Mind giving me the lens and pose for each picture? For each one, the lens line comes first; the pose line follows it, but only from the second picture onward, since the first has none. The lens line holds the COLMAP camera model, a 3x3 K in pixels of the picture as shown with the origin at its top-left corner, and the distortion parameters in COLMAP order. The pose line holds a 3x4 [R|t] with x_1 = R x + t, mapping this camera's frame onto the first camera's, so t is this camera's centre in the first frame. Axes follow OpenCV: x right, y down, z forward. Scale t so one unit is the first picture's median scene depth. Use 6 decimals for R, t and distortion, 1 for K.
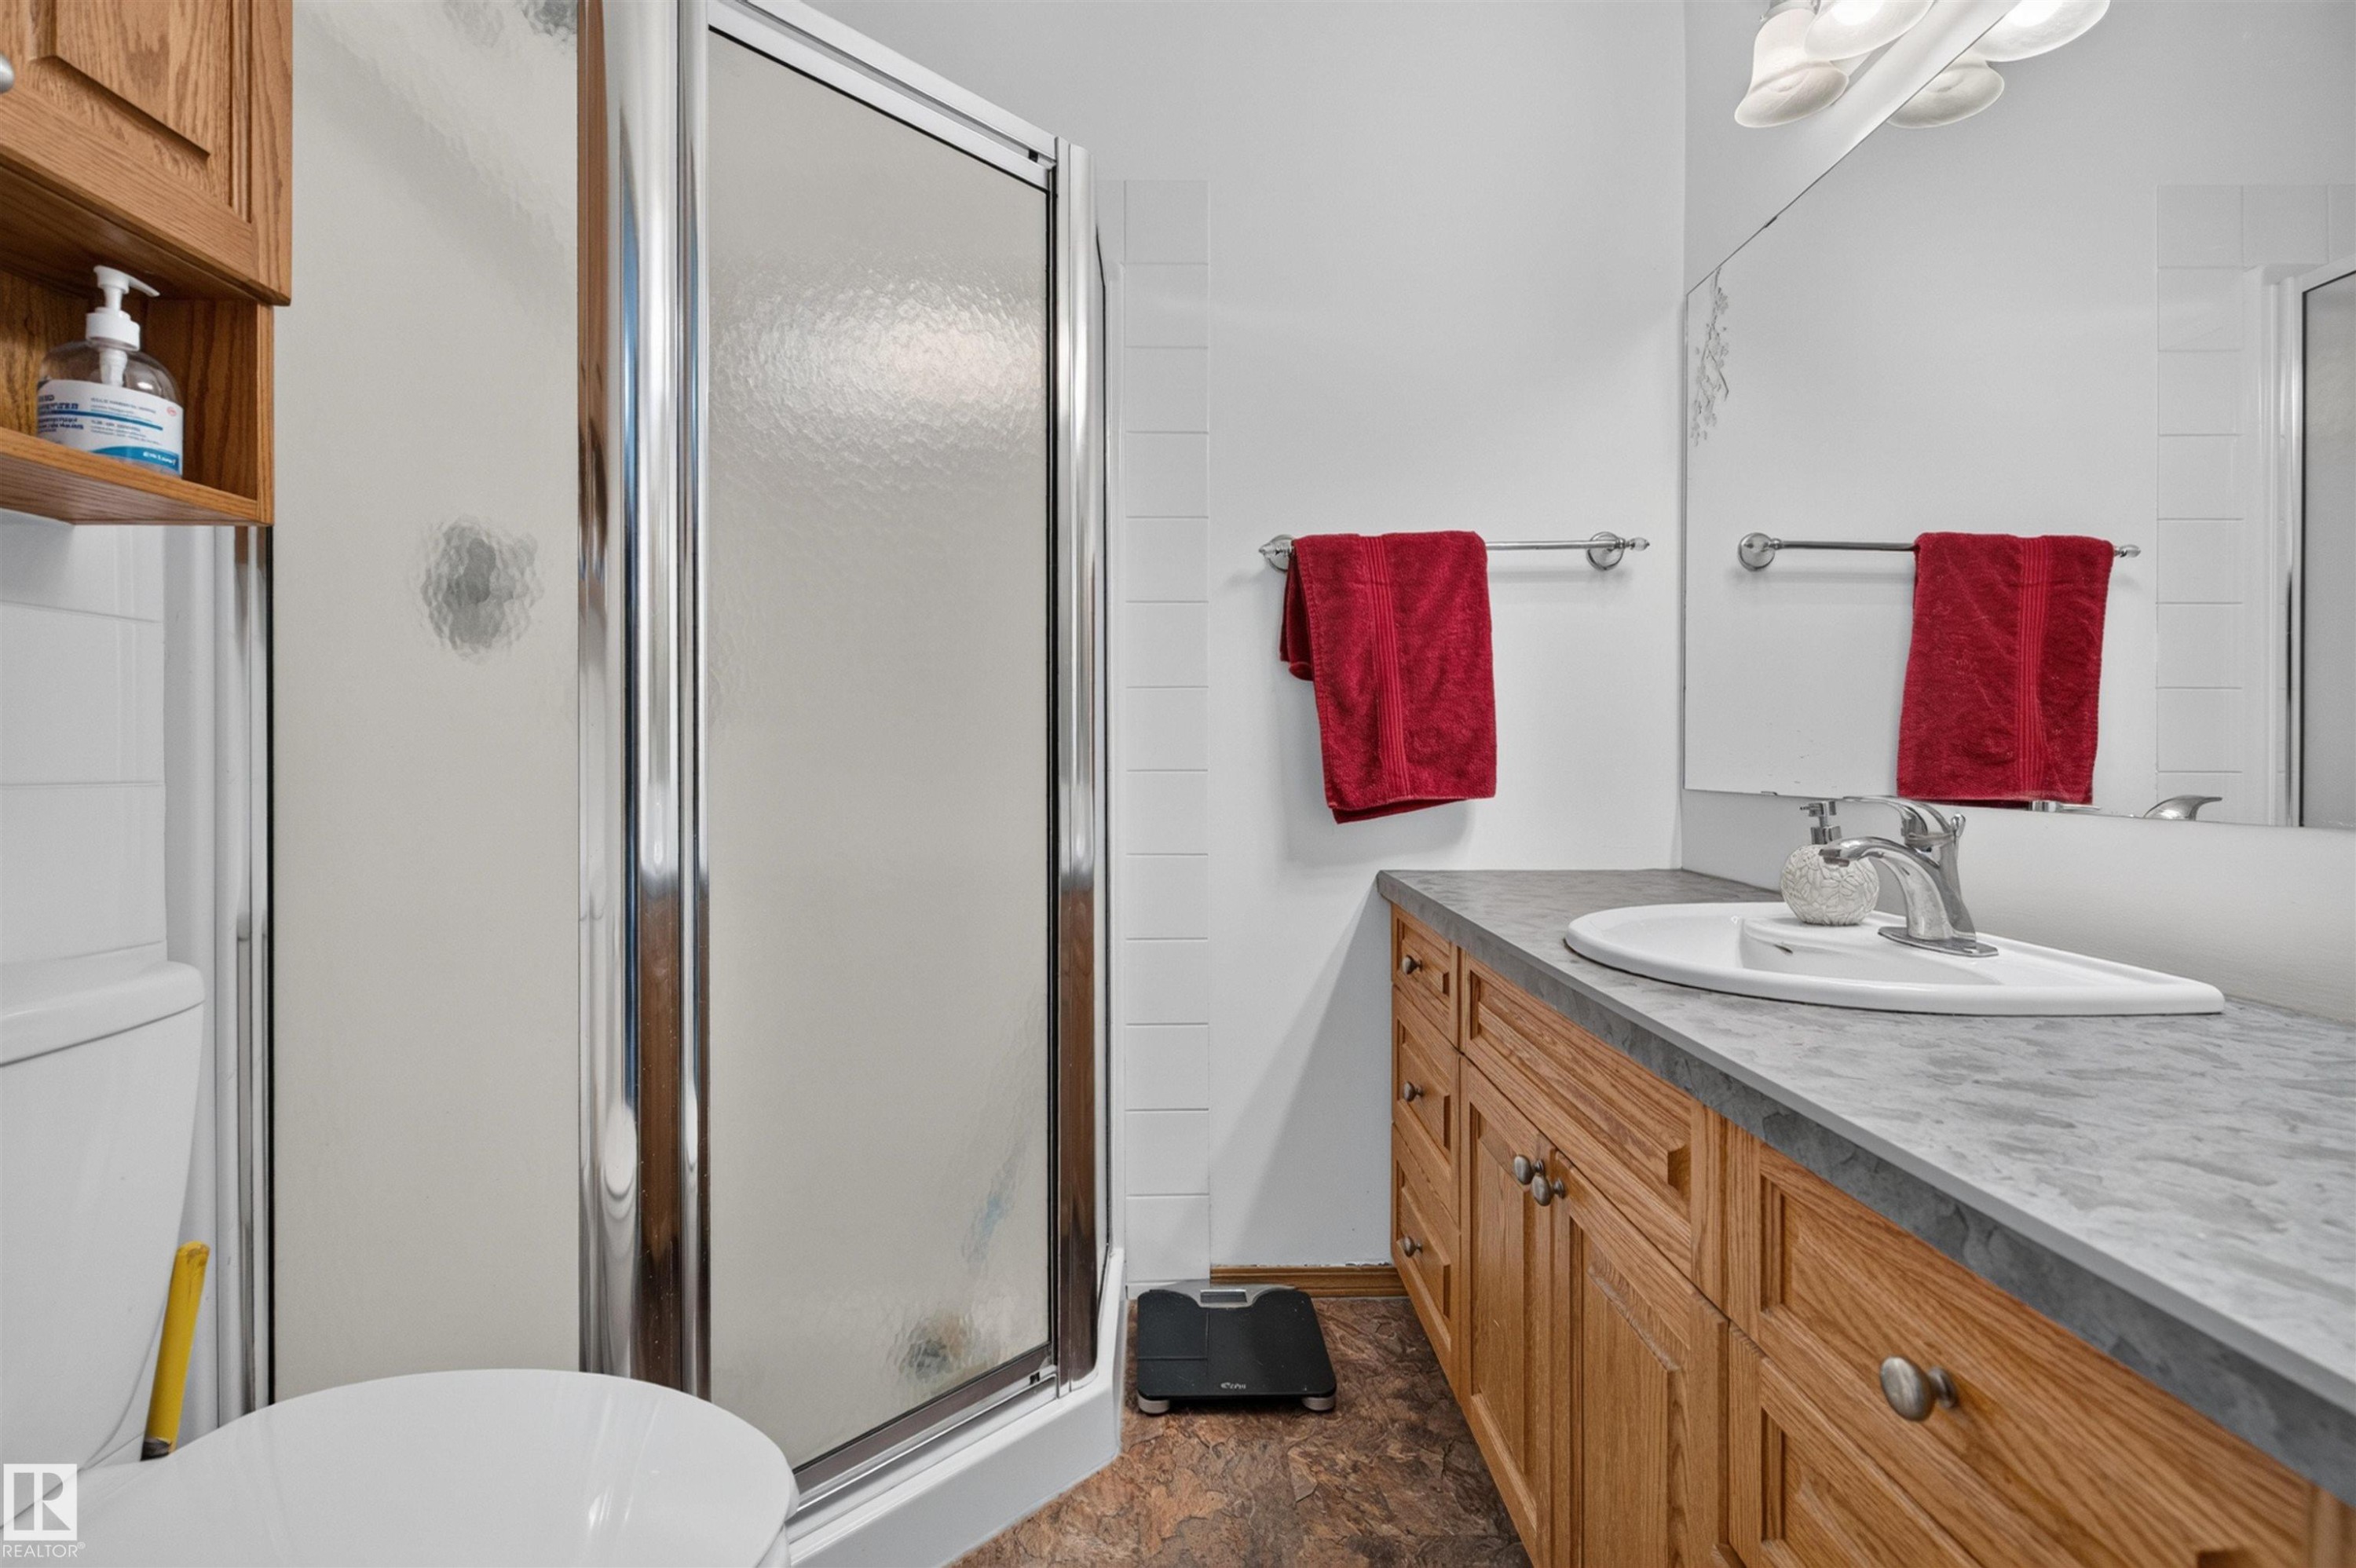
lens RADIAL K [[1068.4, 0, 1186.8], [0, 1068.4, 745.6], [0, 0, 1]] dist [-0.001258, -0.000546]
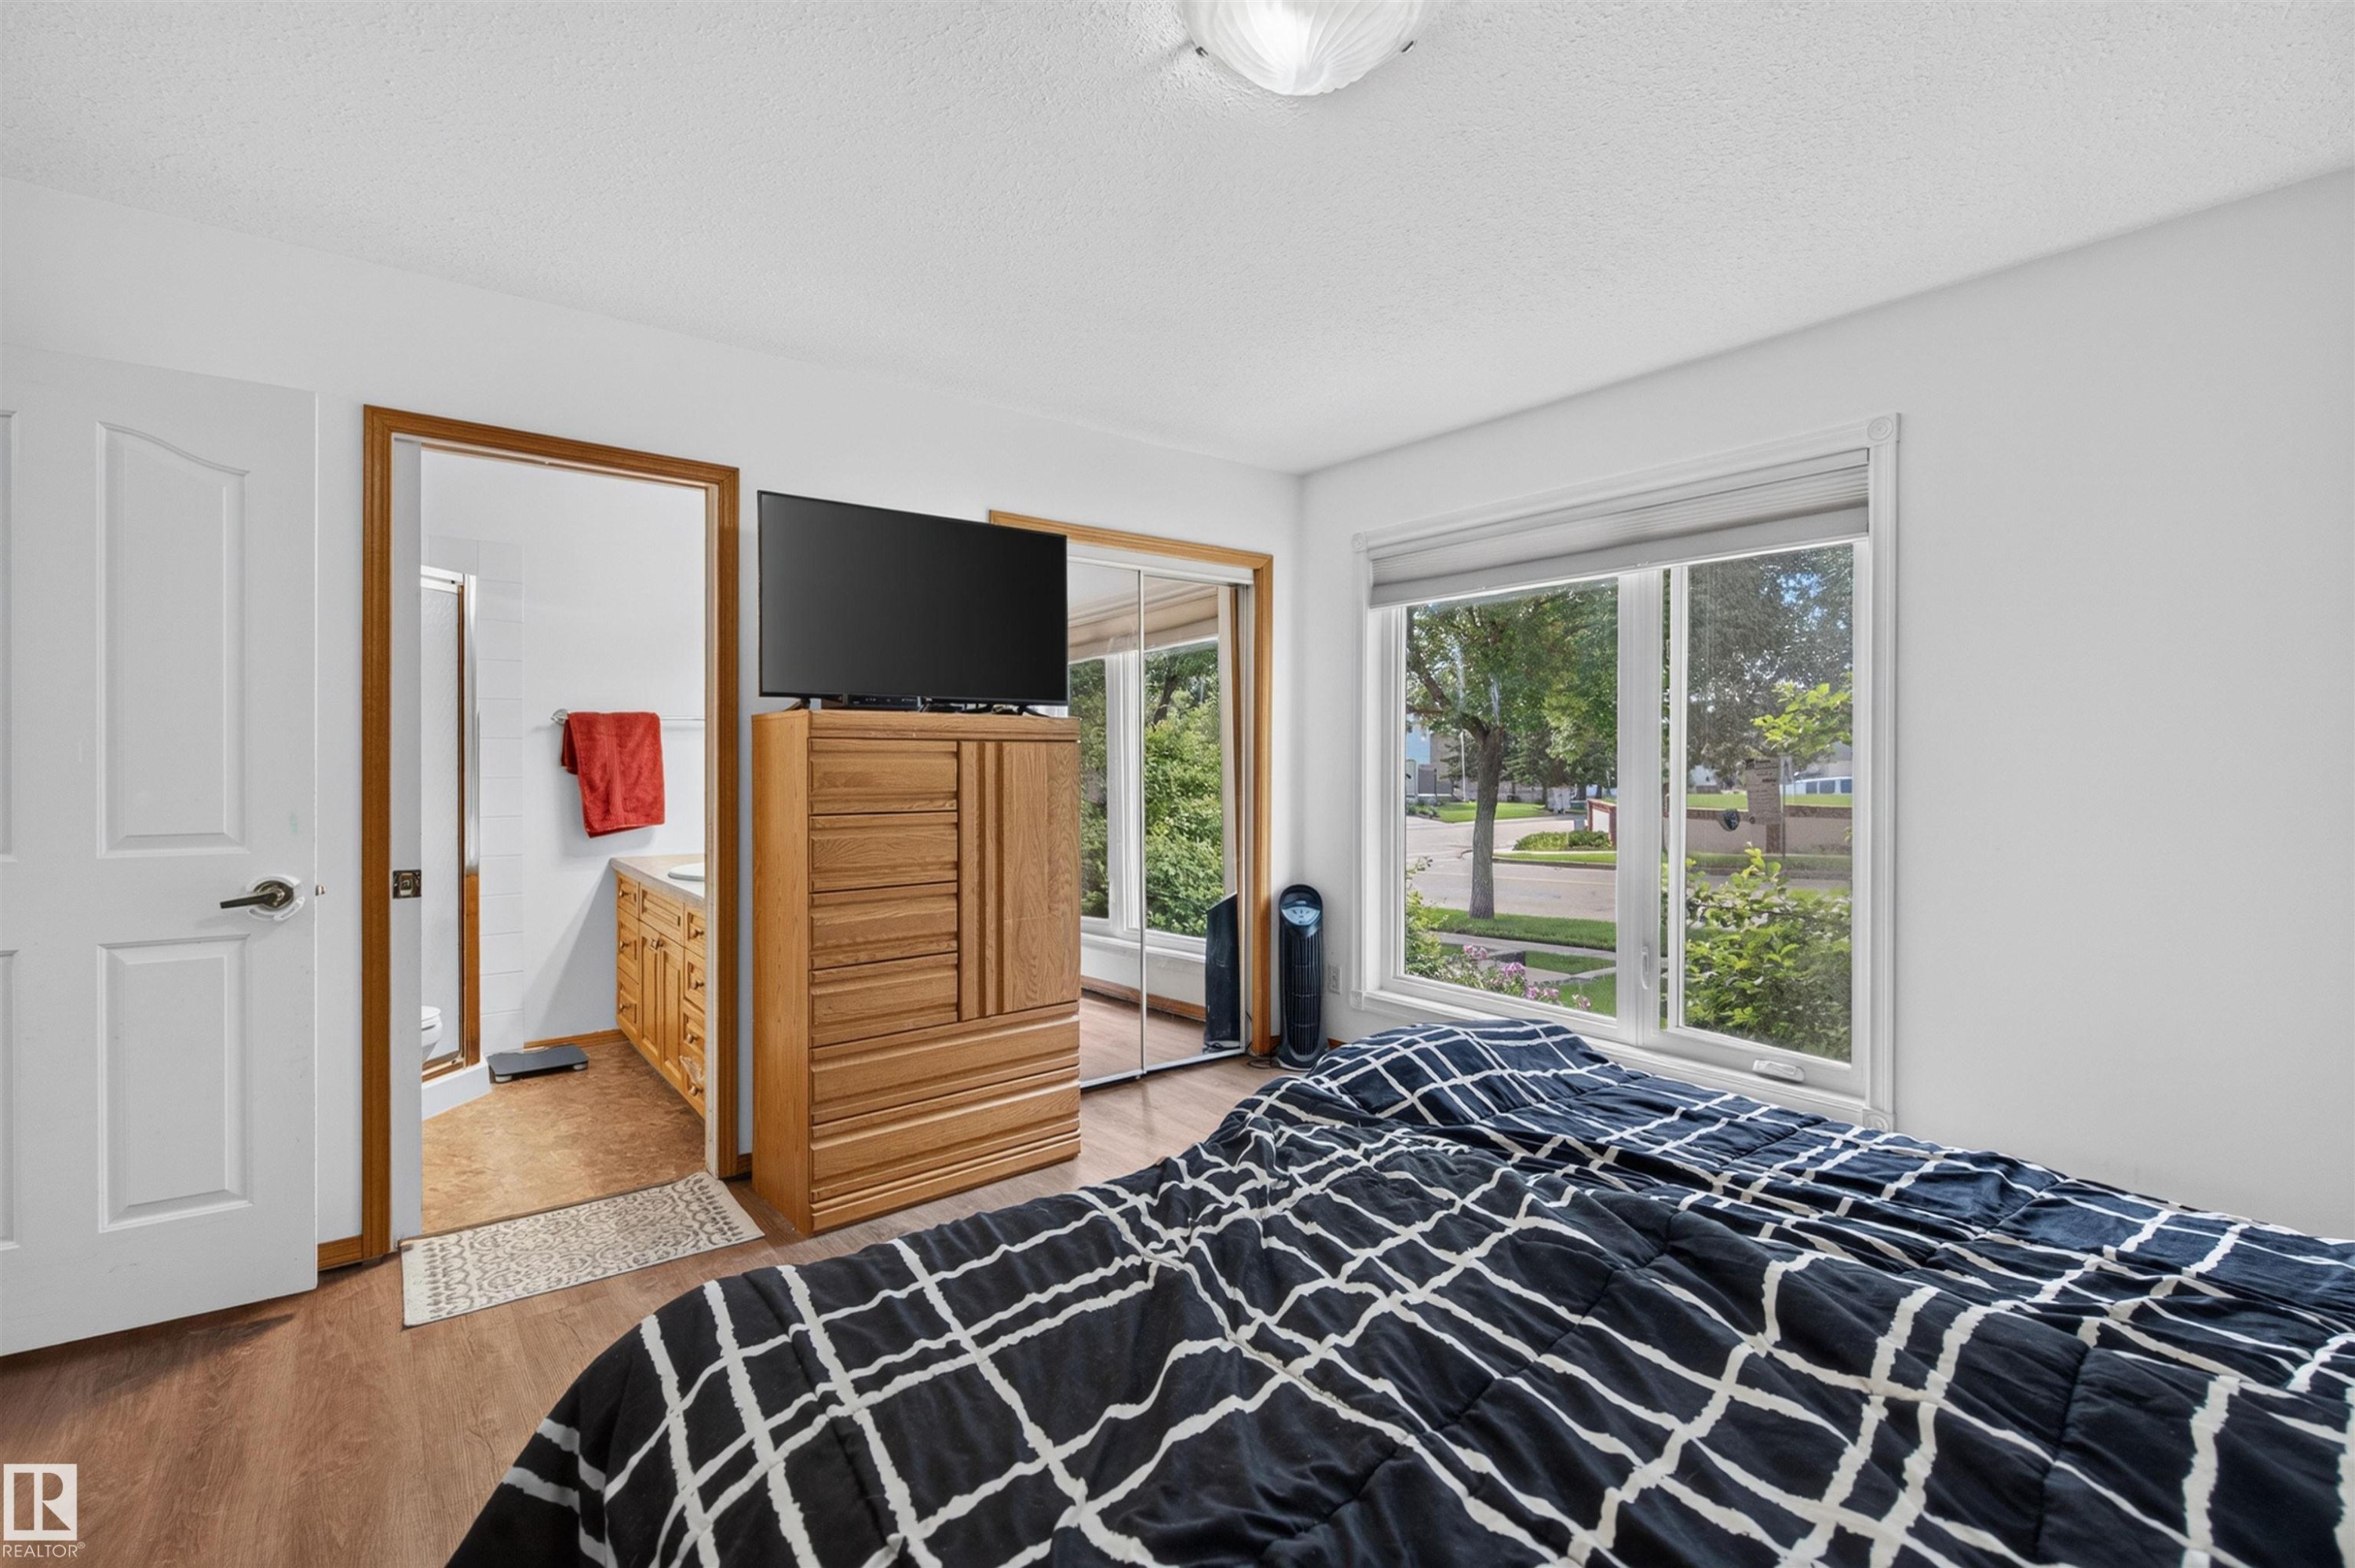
lens RADIAL K [[1067.9, 0, 1186.3], [0, 1067.9, 745.6], [0, 0, 1]] dist [-0.001258, -0.000546]
pose [[0.798787, -0.000980, 0.601613, -0.217592], [-0.000434, 0.999997, 0.002205, -0.135364], [-0.601613, -0.002022, 0.798785, -1.628180]]
